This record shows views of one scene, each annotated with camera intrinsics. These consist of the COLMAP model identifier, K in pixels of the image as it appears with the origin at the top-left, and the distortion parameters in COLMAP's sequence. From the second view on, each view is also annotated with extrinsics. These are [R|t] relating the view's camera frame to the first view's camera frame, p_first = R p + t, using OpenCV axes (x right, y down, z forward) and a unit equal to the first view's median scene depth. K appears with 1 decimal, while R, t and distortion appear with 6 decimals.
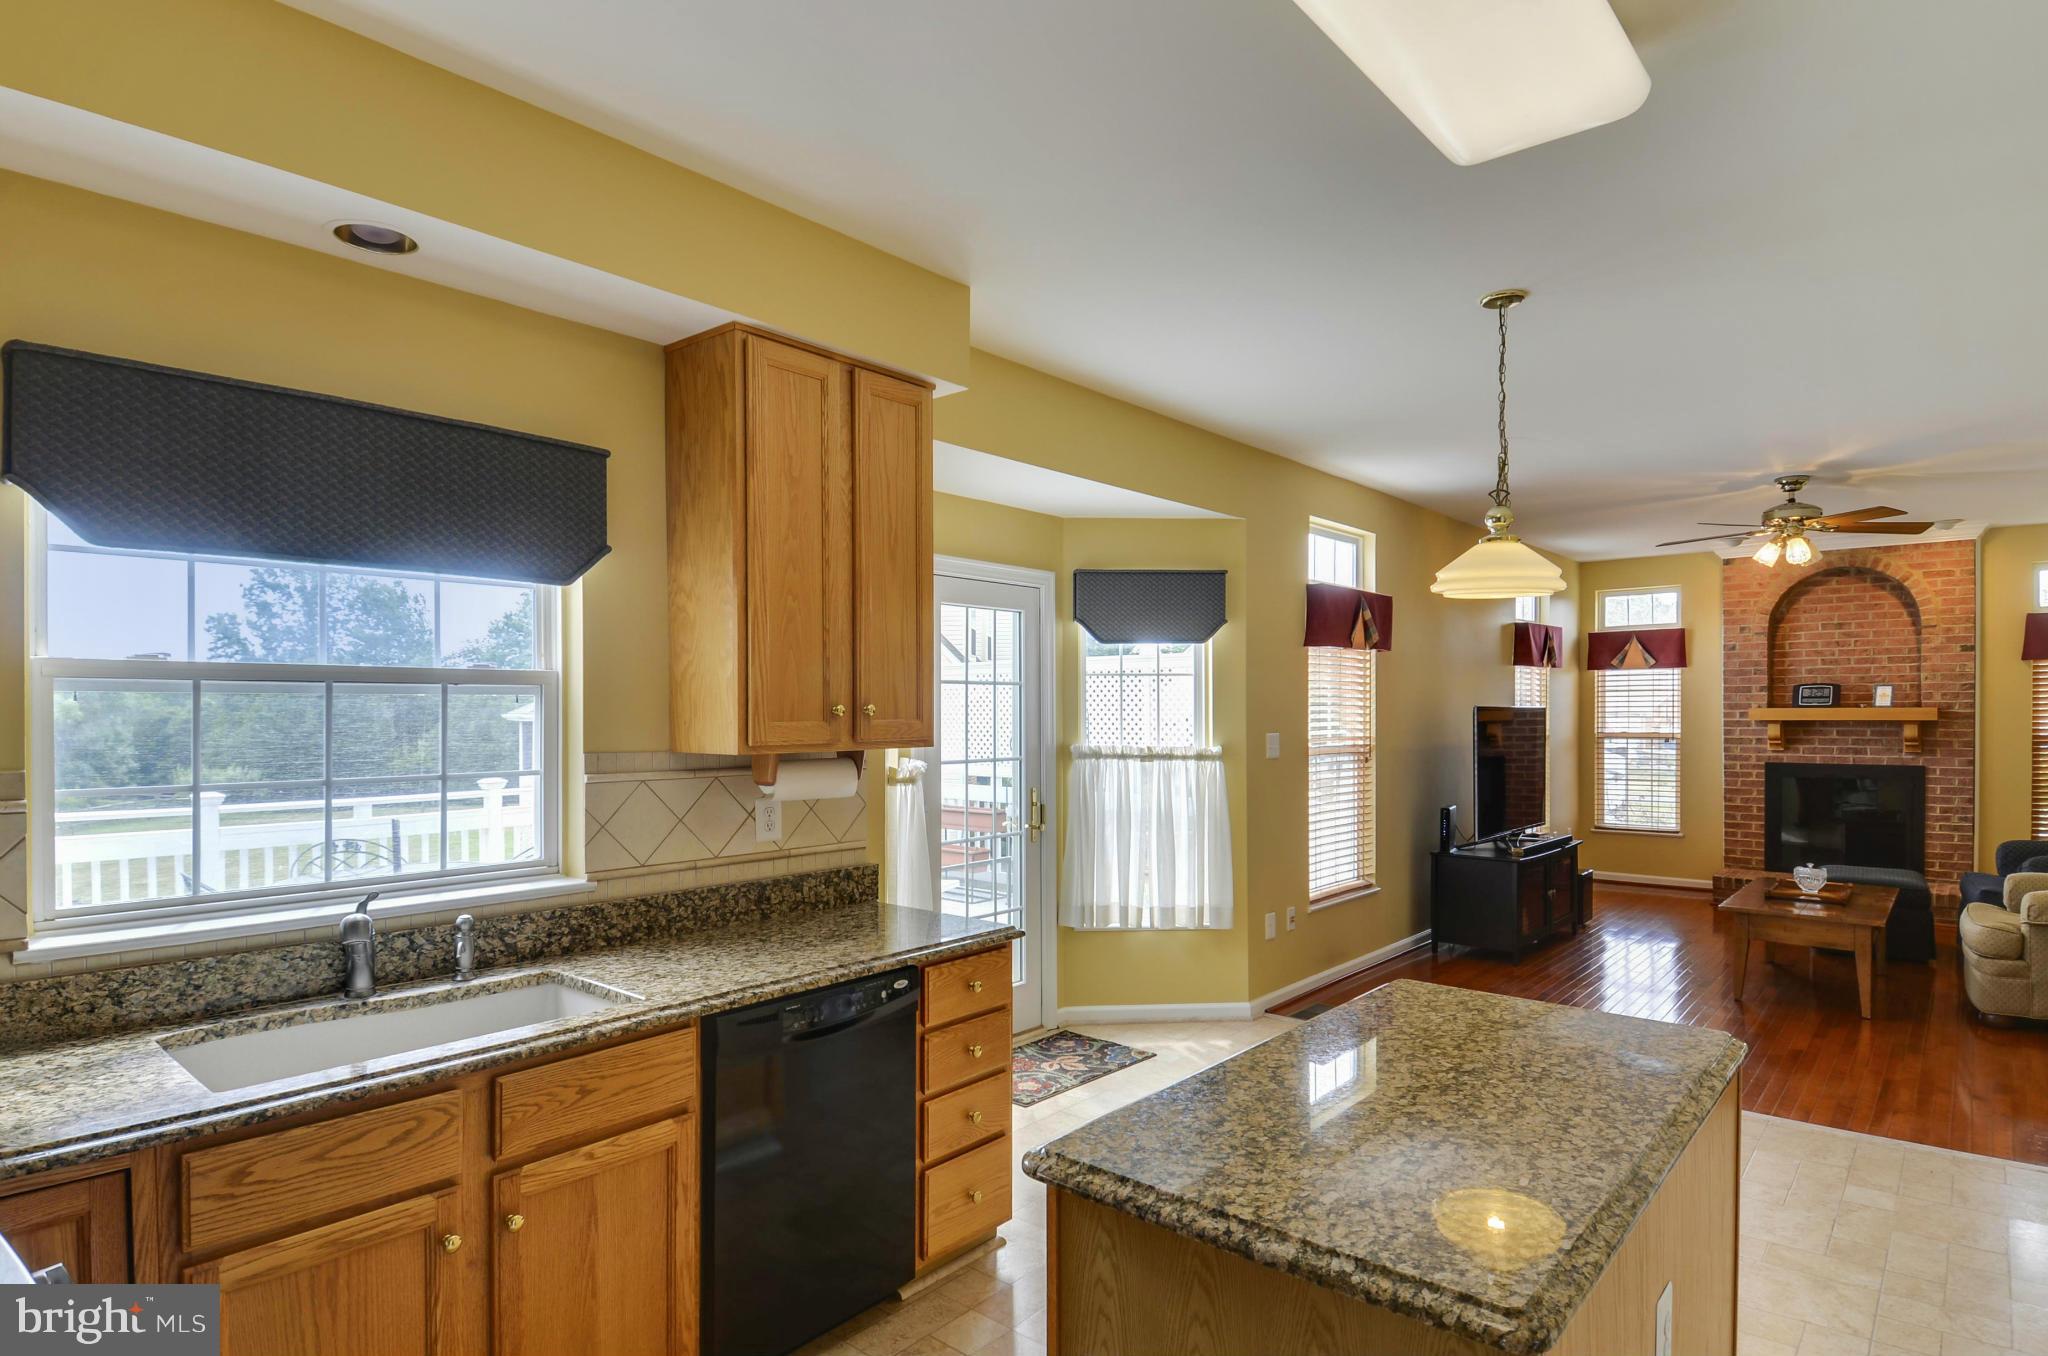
lens RADIAL K [[1088.2, 0, 933.0], [0, 1088.2, 703.7], [0, 0, 1]] dist [0.017151, -0.029639]
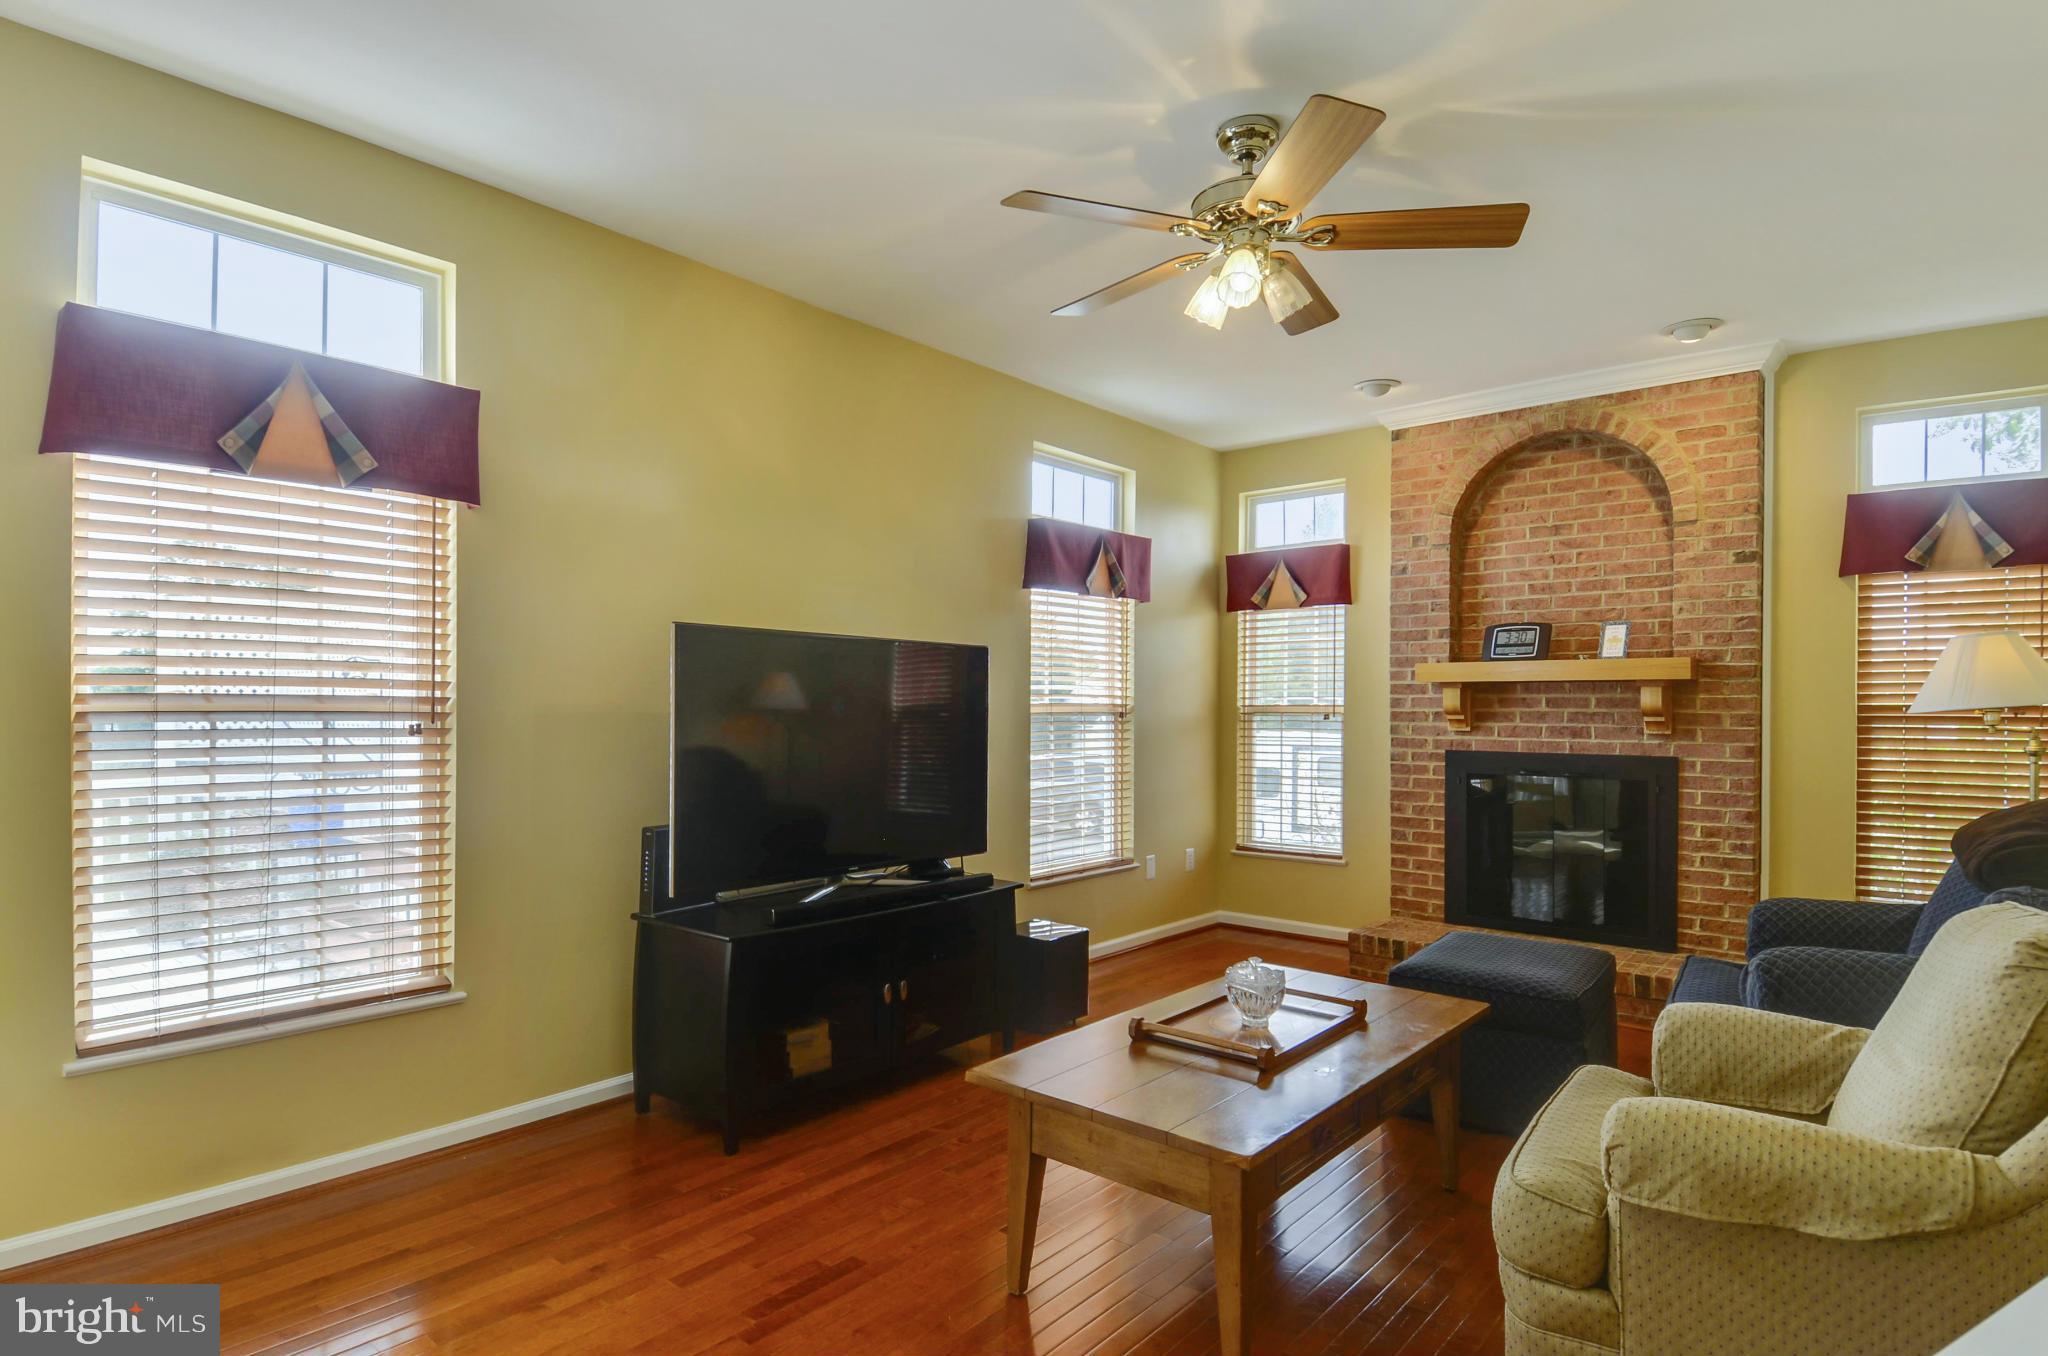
lens RADIAL K [[1088.2, 0, 937.1], [0, 1088.2, 693.8], [0, 0, 1]] dist [0.017151, -0.029639]
pose [[0.999816, 0.007633, 0.017576, 0.477580], [-0.007564, 0.999963, -0.003977, 0.027035], [-0.017605, 0.003843, 0.999838, 0.389344]]
